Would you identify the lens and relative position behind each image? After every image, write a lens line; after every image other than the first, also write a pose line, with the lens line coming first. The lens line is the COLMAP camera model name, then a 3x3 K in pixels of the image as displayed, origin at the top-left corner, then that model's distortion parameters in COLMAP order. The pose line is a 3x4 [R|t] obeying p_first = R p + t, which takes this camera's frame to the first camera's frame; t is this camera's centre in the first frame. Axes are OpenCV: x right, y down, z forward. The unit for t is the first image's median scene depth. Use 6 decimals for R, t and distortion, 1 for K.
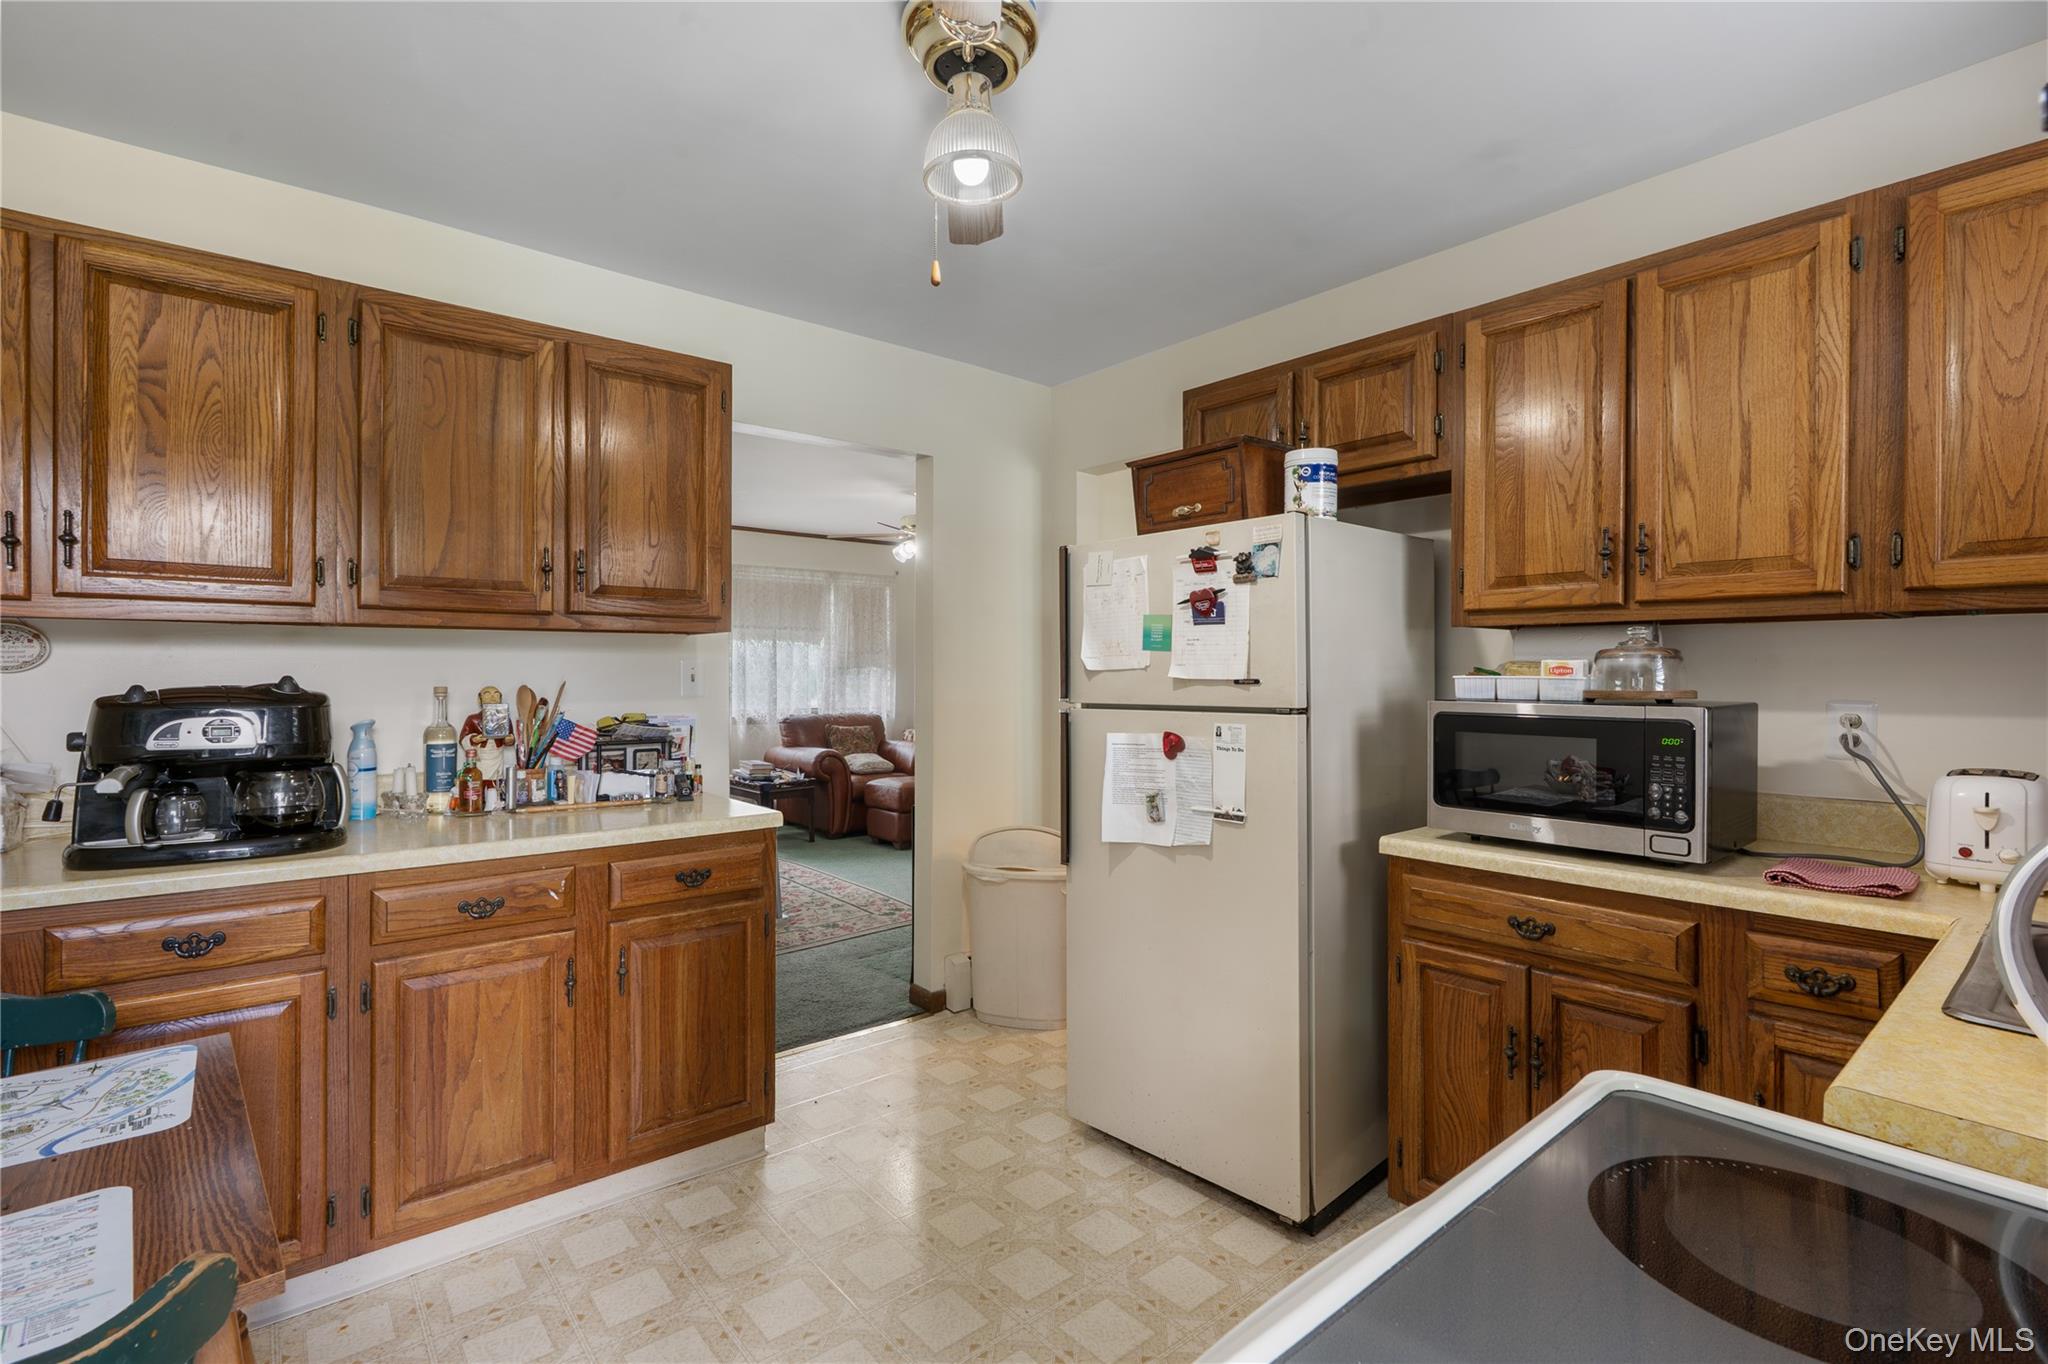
lens RADIAL K [[951.6, 0, 1015.0], [0, 951.6, 668.4], [0, 0, 1]] dist [-0.000550, 0.000038]
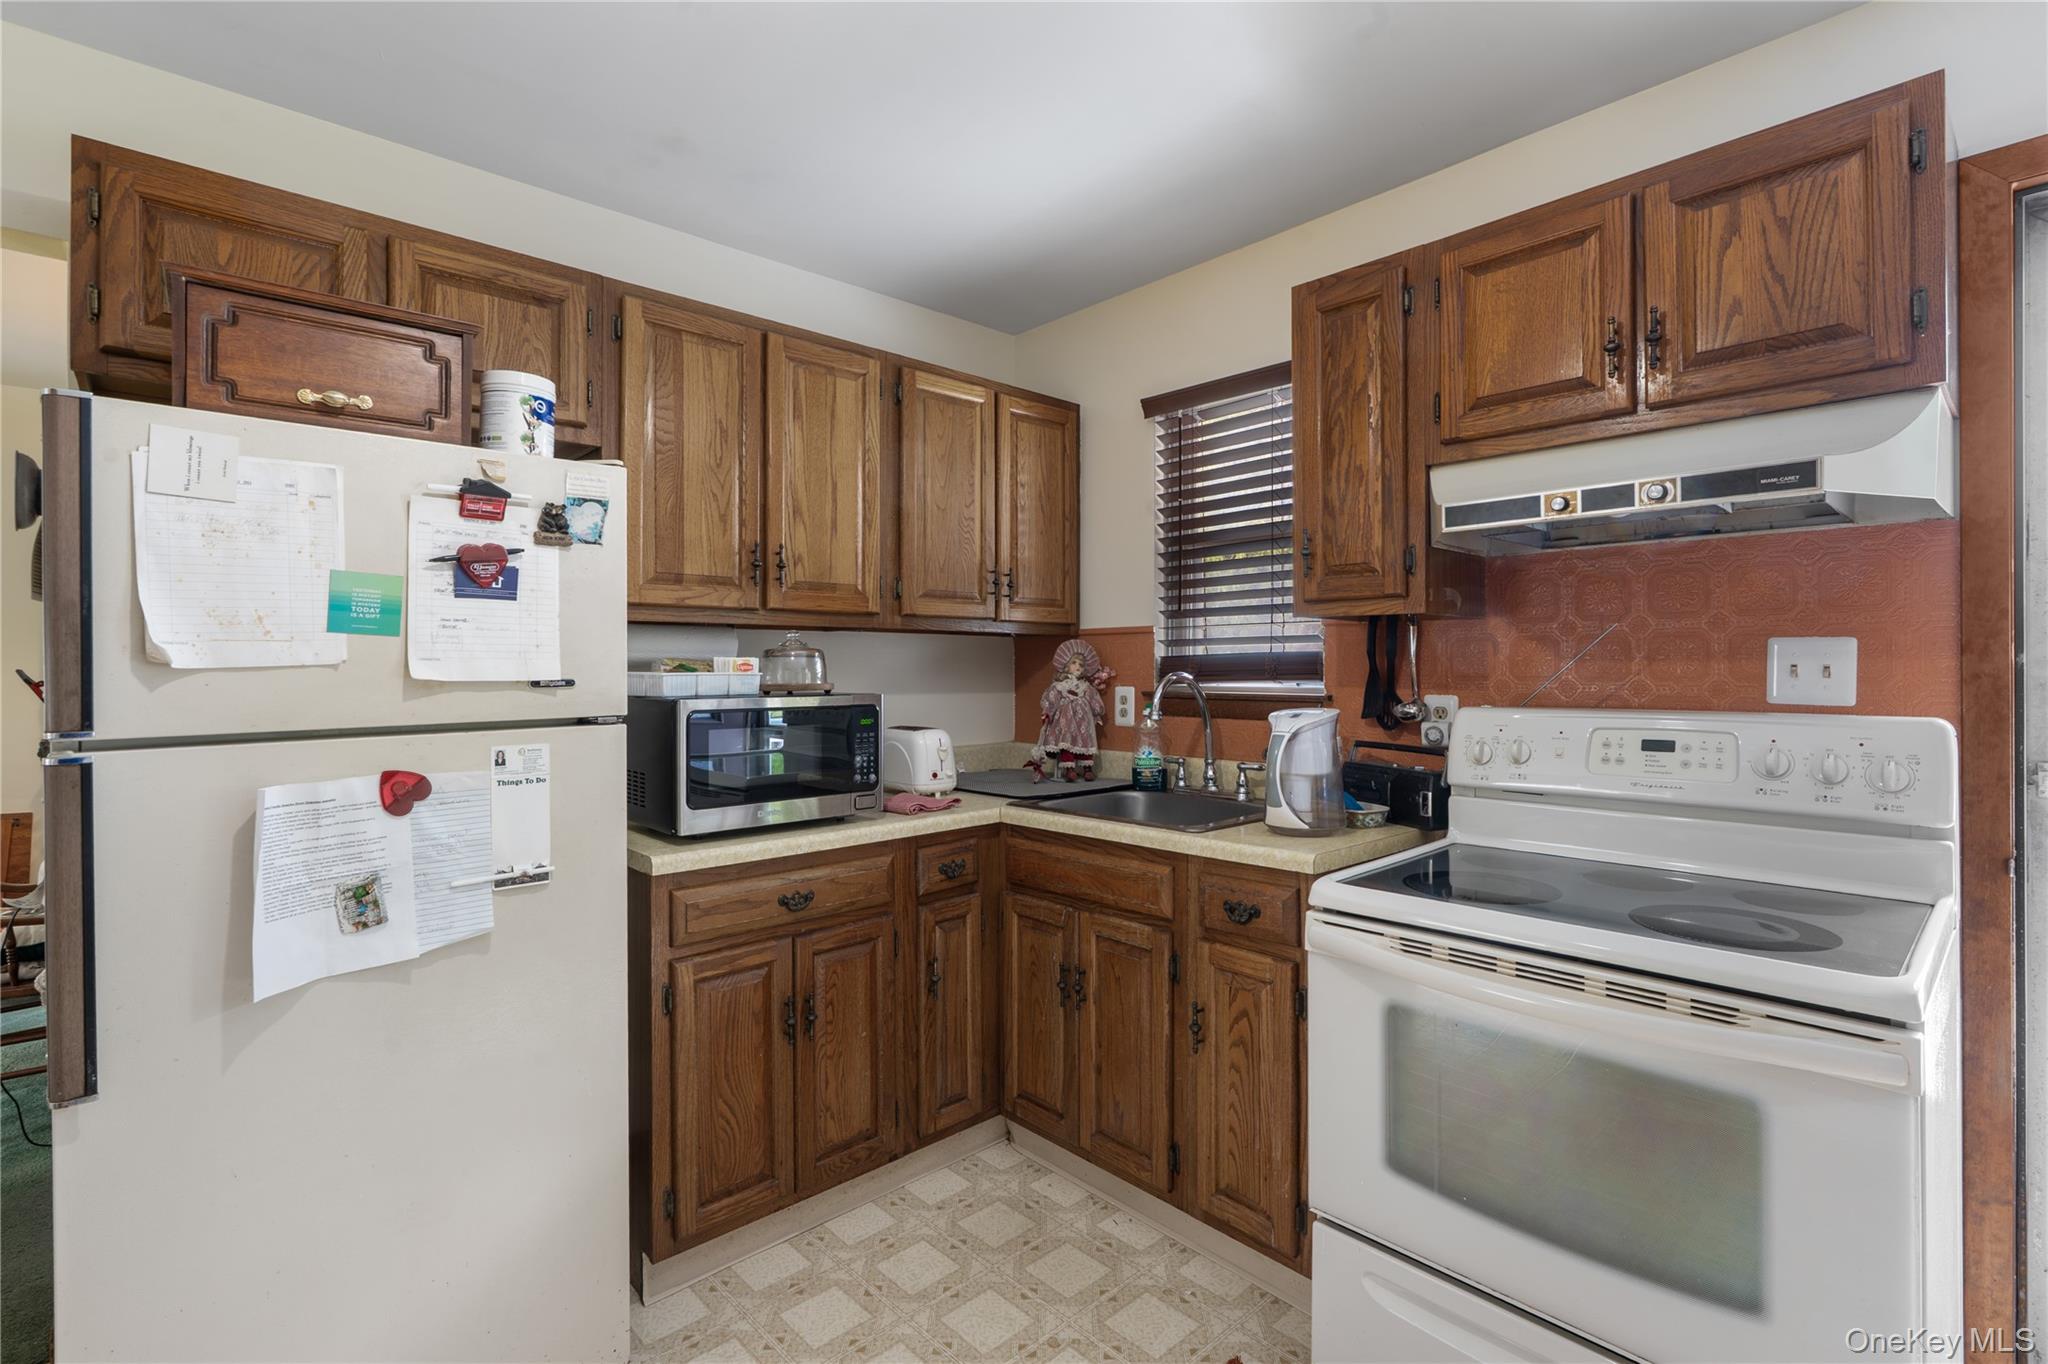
lens RADIAL K [[951.6, 0, 1015.0], [0, 951.6, 668.4], [0, 0, 1]] dist [-0.000550, 0.000038]
pose [[-0.053084, 0.000394, 0.998590, -0.477938], [0.004173, 0.999991, -0.000172, 0.004134], [-0.998581, 0.004158, -0.053085, 0.668956]]
